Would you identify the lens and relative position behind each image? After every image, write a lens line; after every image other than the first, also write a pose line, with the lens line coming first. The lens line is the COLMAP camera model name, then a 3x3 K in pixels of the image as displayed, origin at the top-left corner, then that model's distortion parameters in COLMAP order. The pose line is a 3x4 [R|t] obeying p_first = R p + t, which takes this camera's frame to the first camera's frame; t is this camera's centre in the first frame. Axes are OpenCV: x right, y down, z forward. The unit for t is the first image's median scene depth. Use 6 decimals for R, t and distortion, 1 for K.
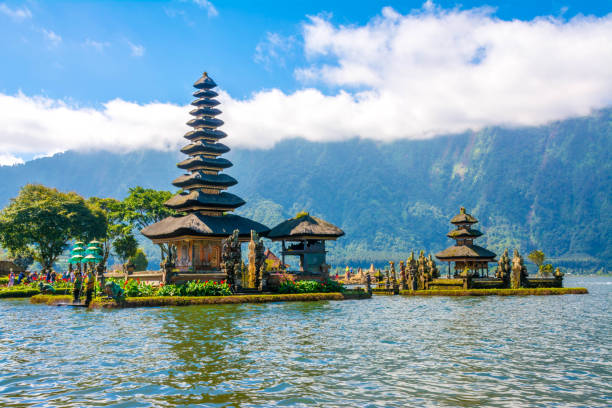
lens RADIAL K [[747.7, 0, 306.1], [0, 747.7, 203.9], [0, 0, 1]] dist [0.123231, 0.000000]
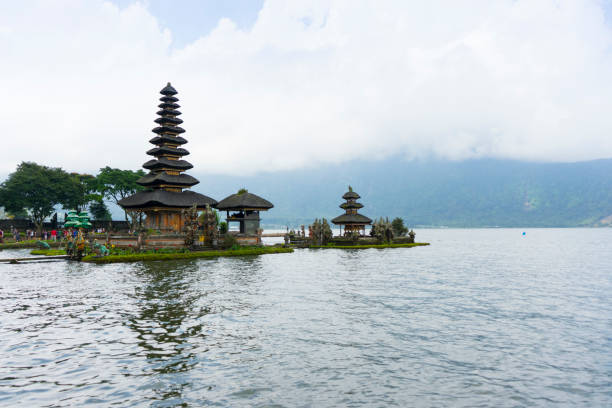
lens RADIAL K [[504.2, 0, 302.8], [0, 504.2, 200.8], [0, 0, 1]] dist [-0.016354, 0.006468]
pose [[0.986467, 0.011939, 0.163525, -0.044695], [-0.018744, 0.999019, 0.040132, -0.007725], [-0.162885, -0.042654, 0.985723, 0.082326]]
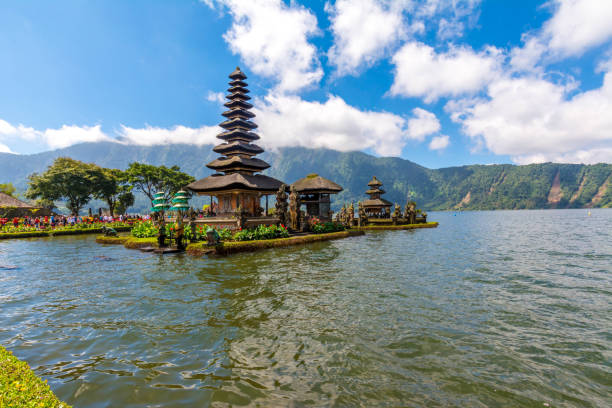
lens RADIAL K [[343.2, 0, 305.3], [0, 343.2, 200.0], [0, 0, 1]] dist [0.006155, 0.000247]
pose [[0.952195, 0.003905, 0.305465, -0.207264], [-0.020433, 0.998493, 0.050929, 0.026221], [-0.304806, -0.054735, 0.950840, 0.375117]]
